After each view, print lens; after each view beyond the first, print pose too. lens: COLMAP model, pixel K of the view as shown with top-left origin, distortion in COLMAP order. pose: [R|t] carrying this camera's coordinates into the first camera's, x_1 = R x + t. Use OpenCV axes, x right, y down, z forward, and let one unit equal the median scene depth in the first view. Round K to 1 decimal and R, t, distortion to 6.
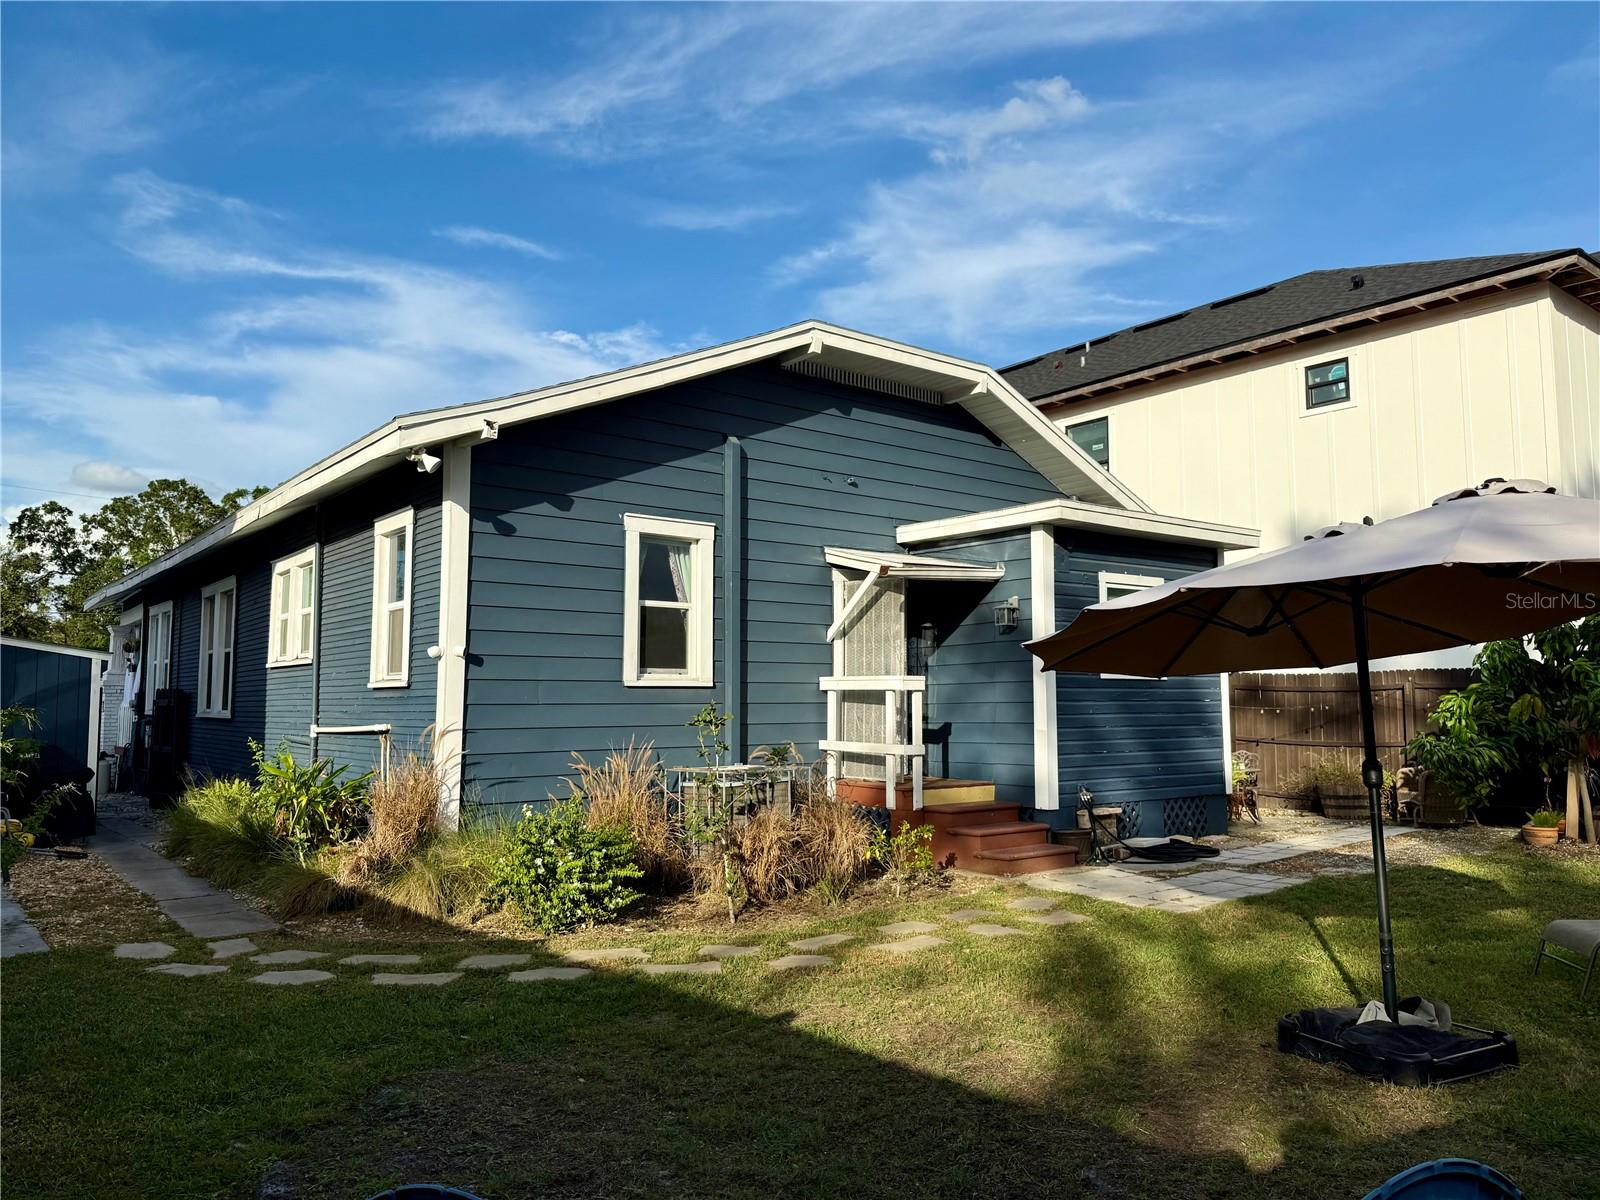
lens RADIAL K [[1108.1, 0, 798.1], [0, 1108.1, 589.8], [0, 0, 1]] dist [0.121456, -0.180384]
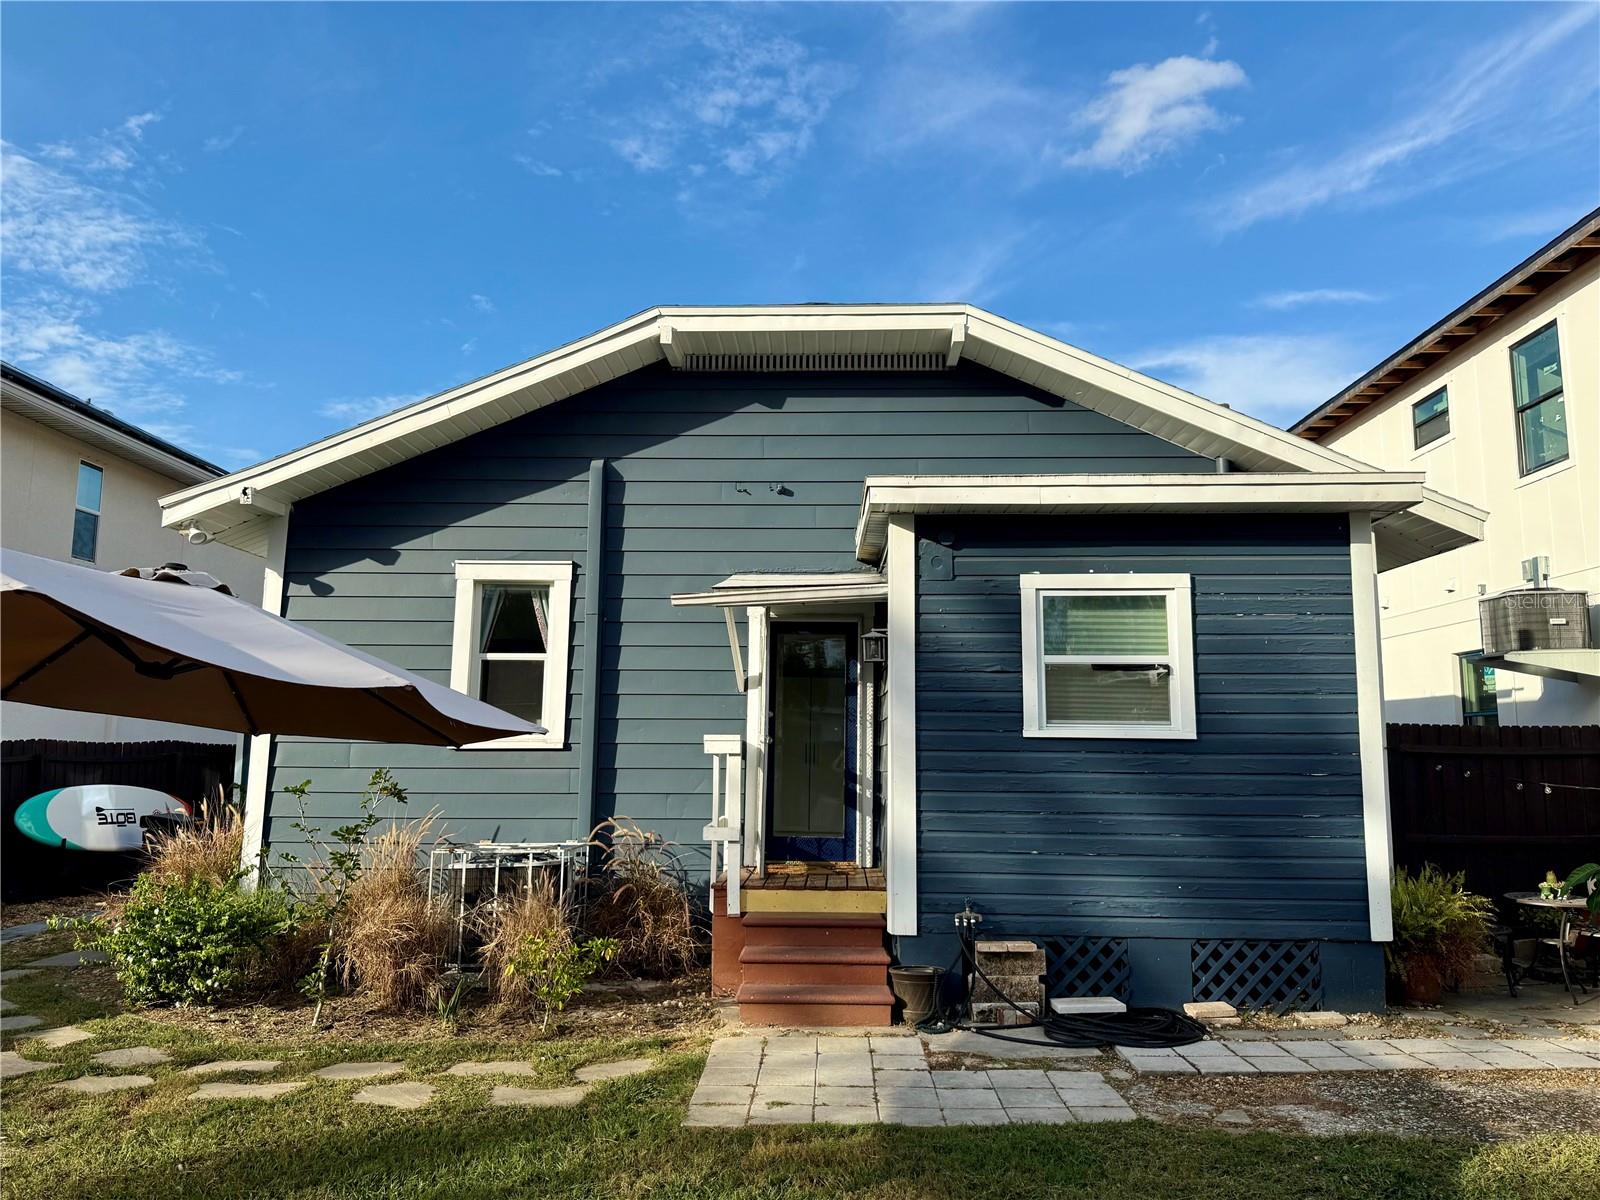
lens RADIAL K [[1108.1, 0, 798.1], [0, 1108.1, 589.8], [0, 0, 1]] dist [0.121456, -0.180384]
pose [[0.774134, -0.092027, -0.626296, 0.595050], [0.055251, 0.995423, -0.077973, 0.040048], [0.630606, 0.025758, 0.775676, 0.424065]]
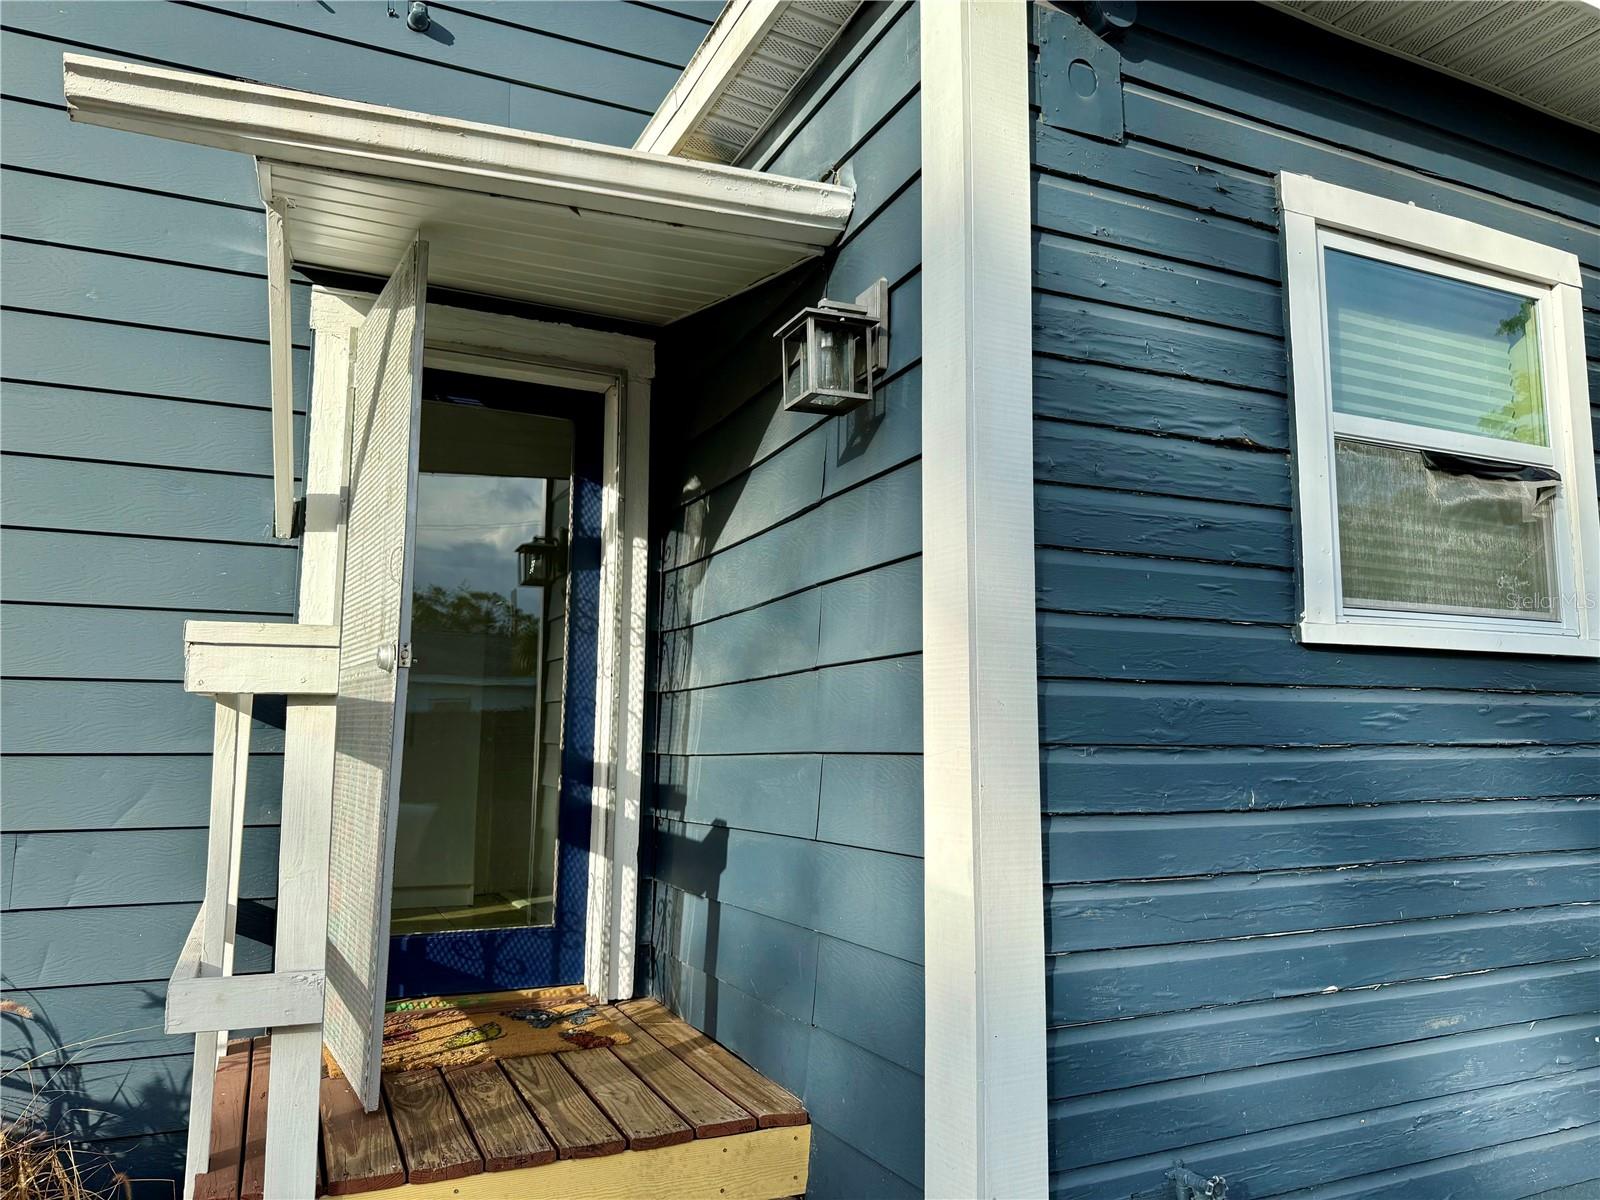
lens RADIAL K [[1108.1, 0, 798.1], [0, 1108.1, 589.8], [0, 0, 1]] dist [0.121456, -0.180384]
pose [[0.976367, -0.034514, -0.213344, 0.225331], [0.026154, 0.998780, -0.041885, 0.079231], [0.214529, 0.035315, 0.976079, 0.788306]]
